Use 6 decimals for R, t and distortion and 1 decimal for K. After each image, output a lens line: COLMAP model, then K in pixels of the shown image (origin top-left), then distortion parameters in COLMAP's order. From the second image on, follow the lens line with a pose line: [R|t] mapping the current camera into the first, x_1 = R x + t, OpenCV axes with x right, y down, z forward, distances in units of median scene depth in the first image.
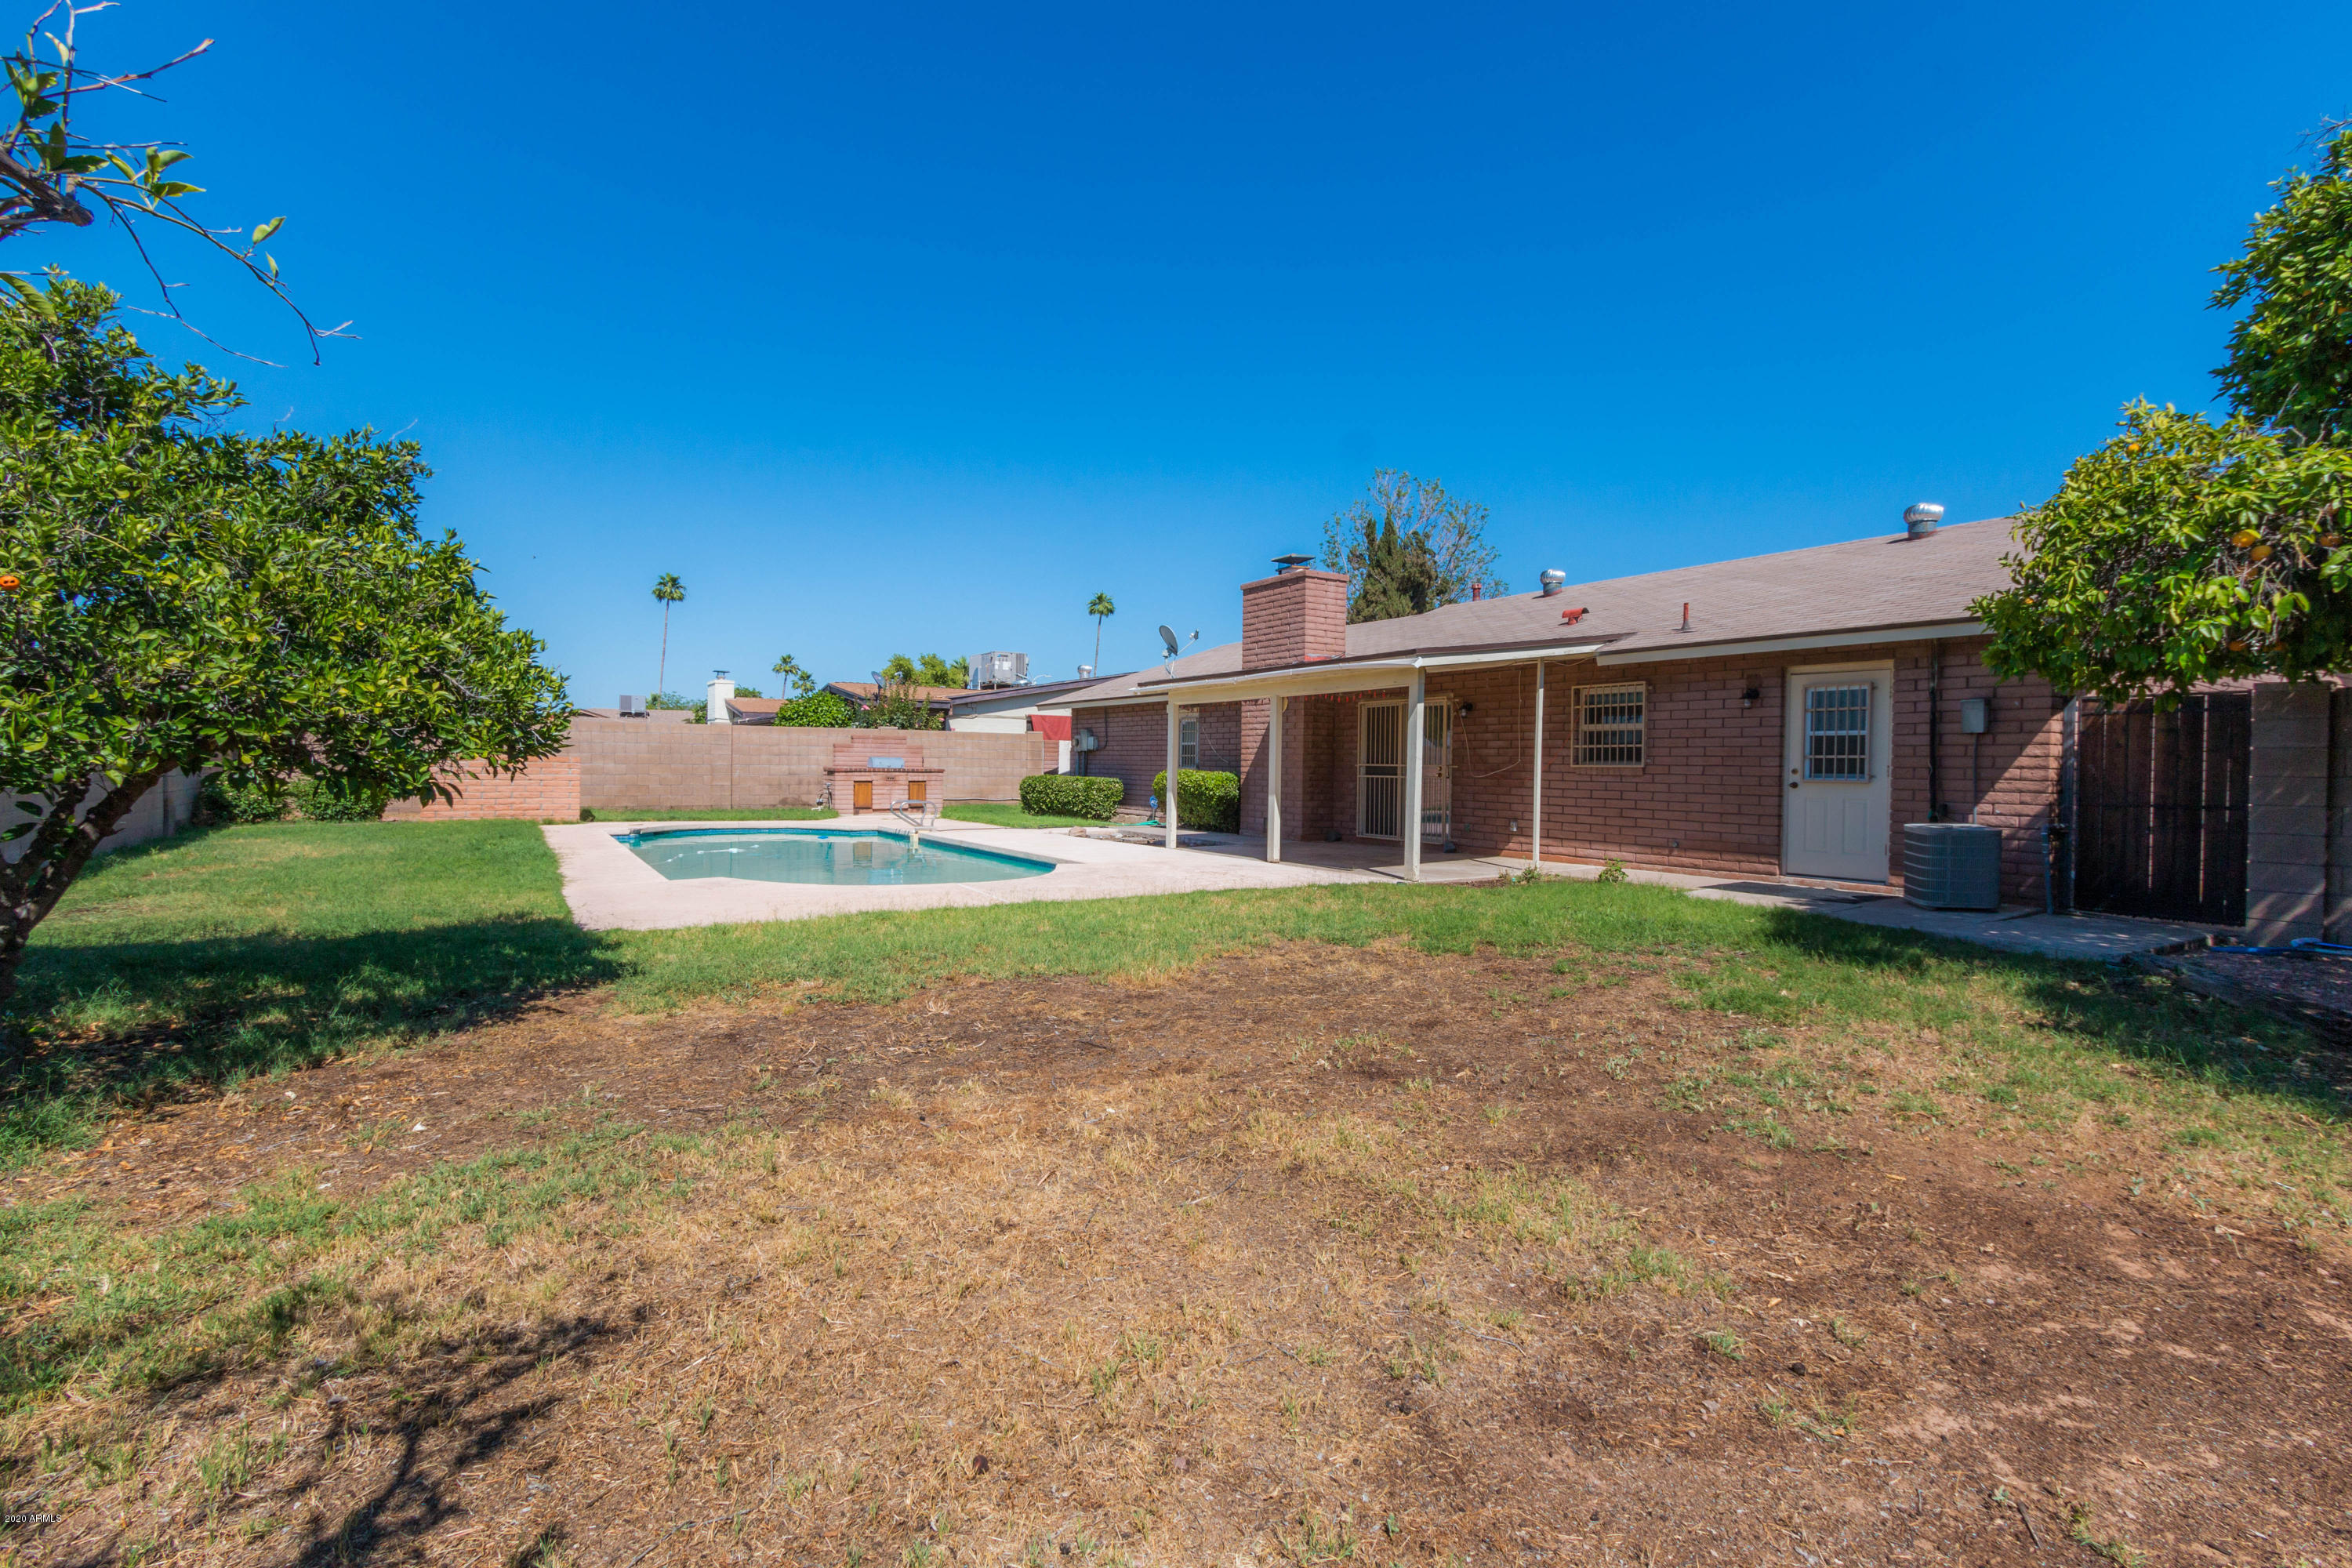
lens RADIAL K [[1060.2, 0, 1176.8], [0, 1060.2, 778.7], [0, 0, 1]] dist [0.000009, 0.001356]
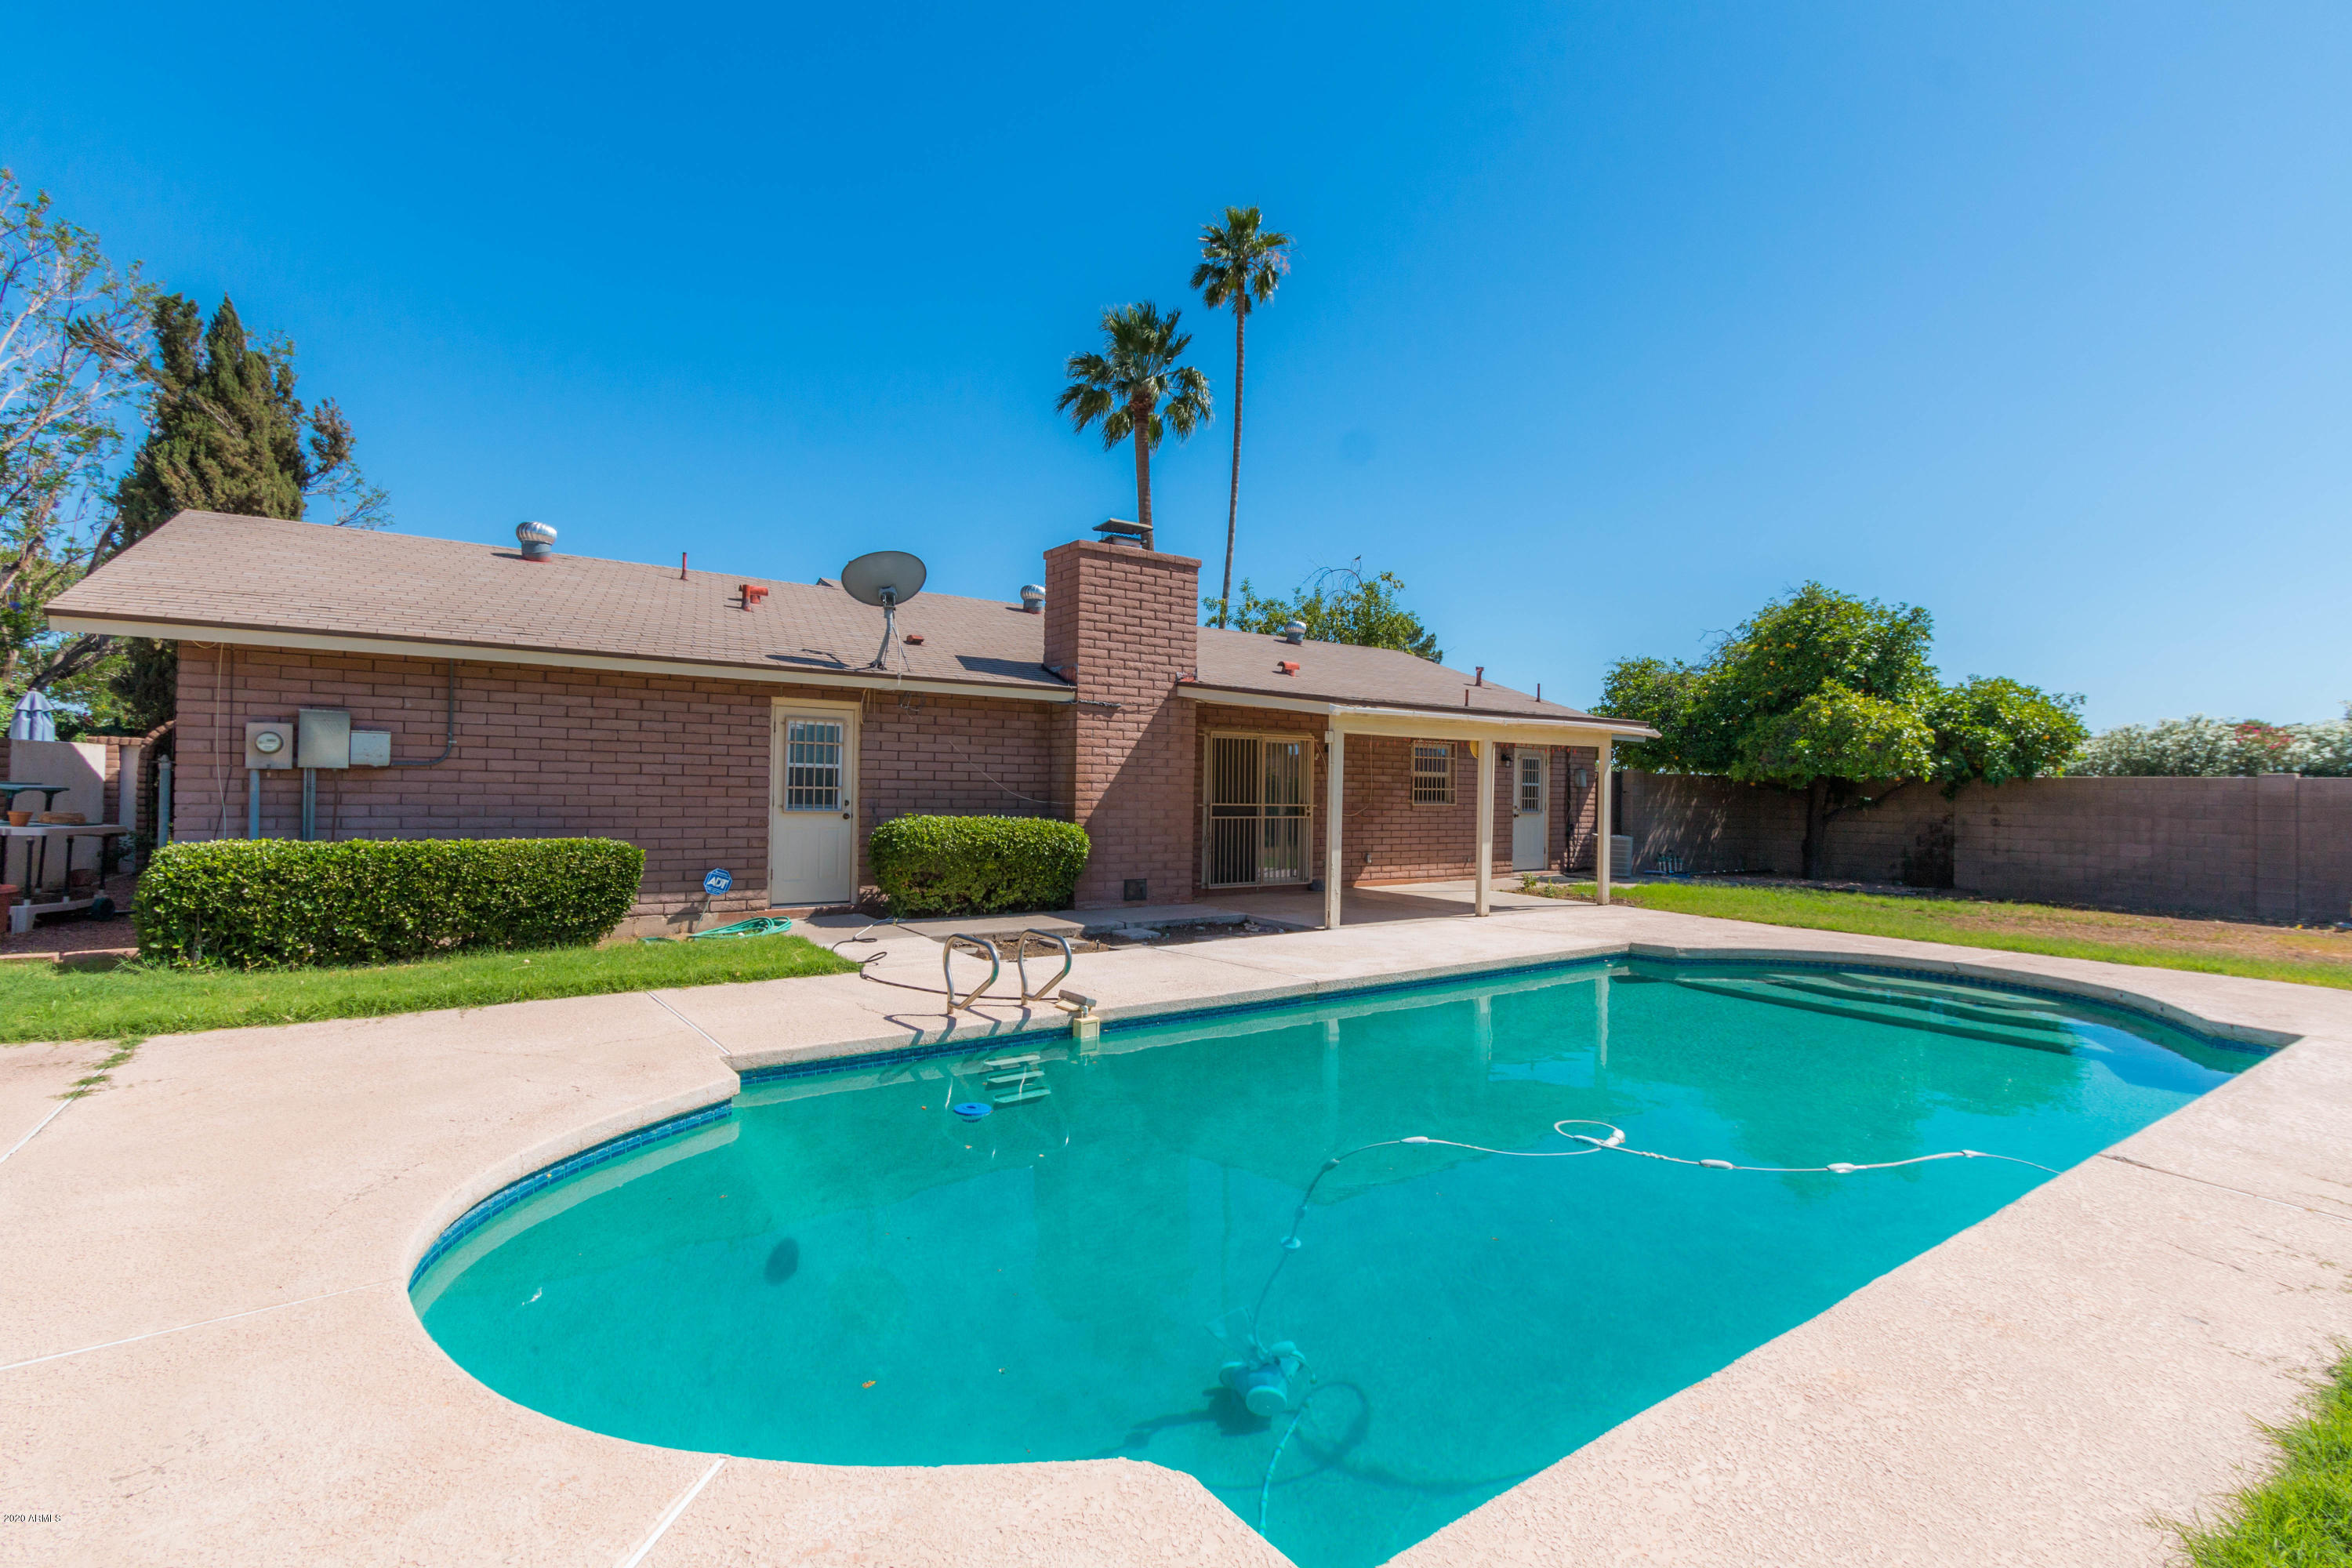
lens RADIAL K [[1060.2, 0, 1176.9], [0, 1060.2, 789.0], [0, 0, 1]] dist [0.000009, 0.001356]
pose [[-0.090591, 0.000477, 0.995888, -0.489928], [0.006502, 0.999979, 0.000113, -0.018402], [-0.995867, 0.006486, -0.090592, 0.780216]]
